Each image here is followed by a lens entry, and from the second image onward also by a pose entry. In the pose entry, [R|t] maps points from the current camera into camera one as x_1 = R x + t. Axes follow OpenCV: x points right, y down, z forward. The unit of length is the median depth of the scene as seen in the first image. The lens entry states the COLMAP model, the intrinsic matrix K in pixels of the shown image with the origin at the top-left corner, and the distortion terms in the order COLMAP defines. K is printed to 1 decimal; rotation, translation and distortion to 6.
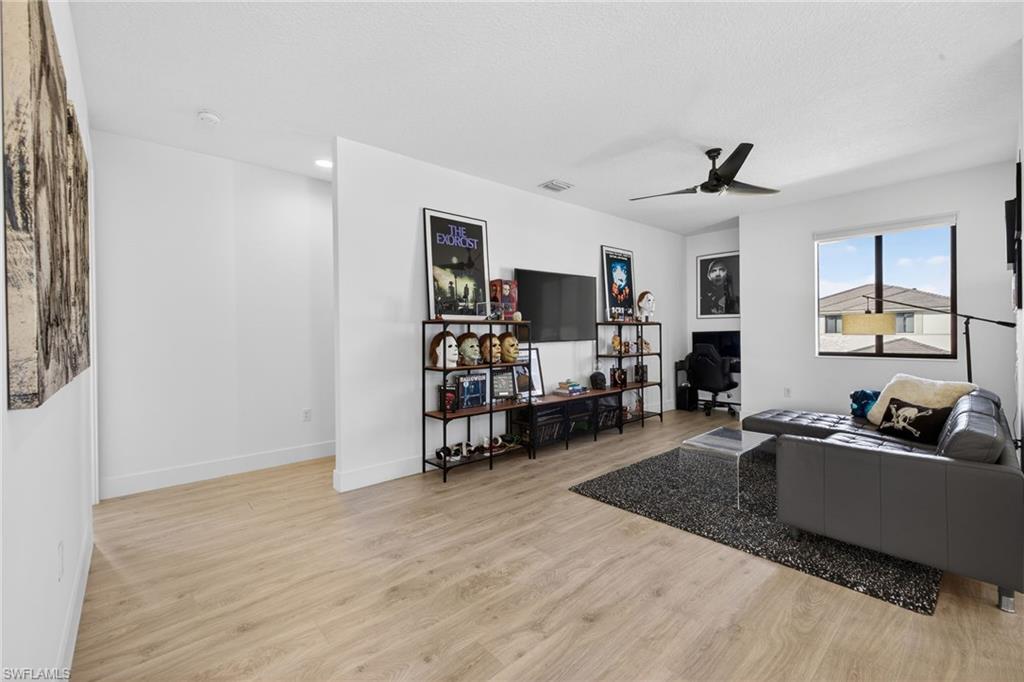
lens RADIAL K [[435.4, 0, 529.5], [0, 435.4, 339.2], [0, 0, 1]] dist [0.015114, -0.000011]
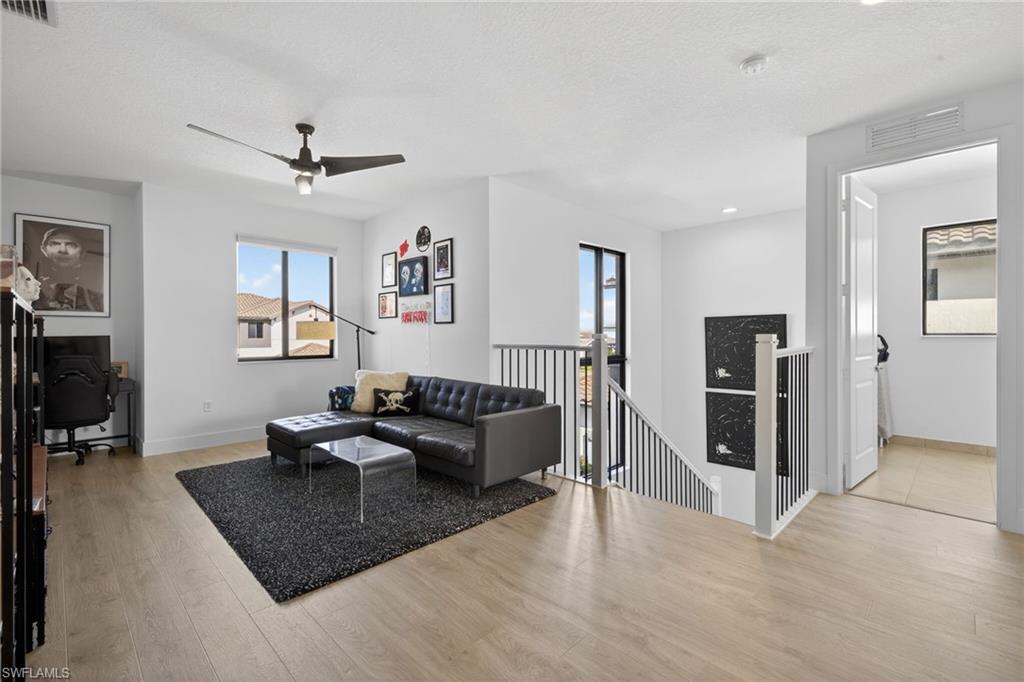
lens RADIAL K [[454.1, 0, 488.8], [0, 454.1, 337.3], [0, 0, 1]] dist [0.000238, 0.000140]
pose [[-0.014391, 0.004500, 0.999886, -0.460722], [0.017739, 0.999834, -0.004244, -0.003396], [-0.999739, 0.017676, -0.014469, 0.632072]]
